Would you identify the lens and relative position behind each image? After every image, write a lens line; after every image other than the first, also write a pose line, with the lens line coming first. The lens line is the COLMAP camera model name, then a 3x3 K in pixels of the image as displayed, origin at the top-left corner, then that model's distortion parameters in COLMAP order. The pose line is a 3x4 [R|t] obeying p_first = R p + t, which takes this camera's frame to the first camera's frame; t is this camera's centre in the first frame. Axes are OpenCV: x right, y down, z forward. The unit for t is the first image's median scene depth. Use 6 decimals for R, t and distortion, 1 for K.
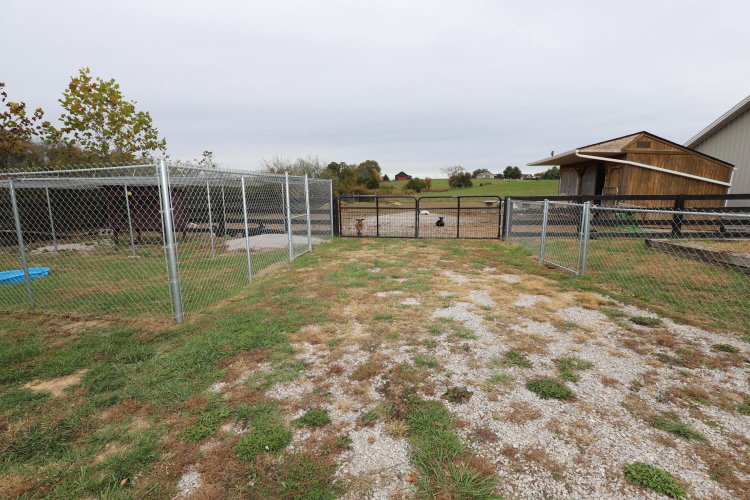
lens RADIAL K [[344.6, 0, 375.0], [0, 344.6, 250.0], [0, 0, 1]] dist [-0.000135, -0.019900]
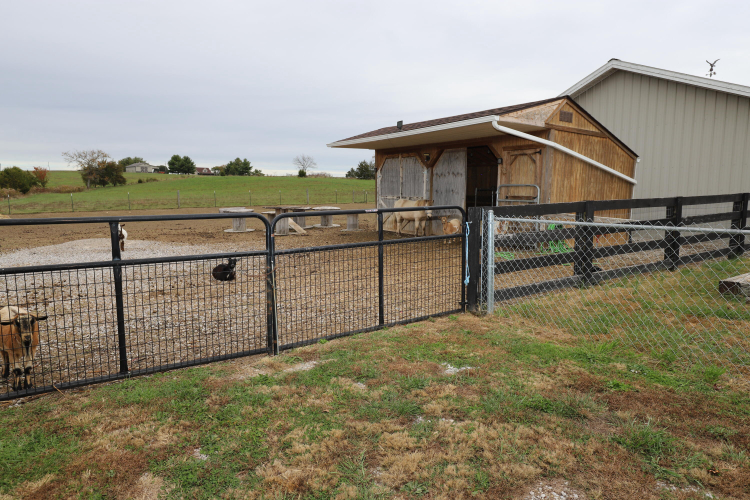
lens RADIAL K [[502.2, 0, 375.0], [0, 502.2, 250.0], [0, 0, 1]] dist [-0.001919, -0.000706]
pose [[0.736475, -0.078968, 0.671839, -0.093309], [0.114202, 0.993422, -0.008422, -0.098033], [-0.666755, 0.082928, 0.740649, 0.558424]]
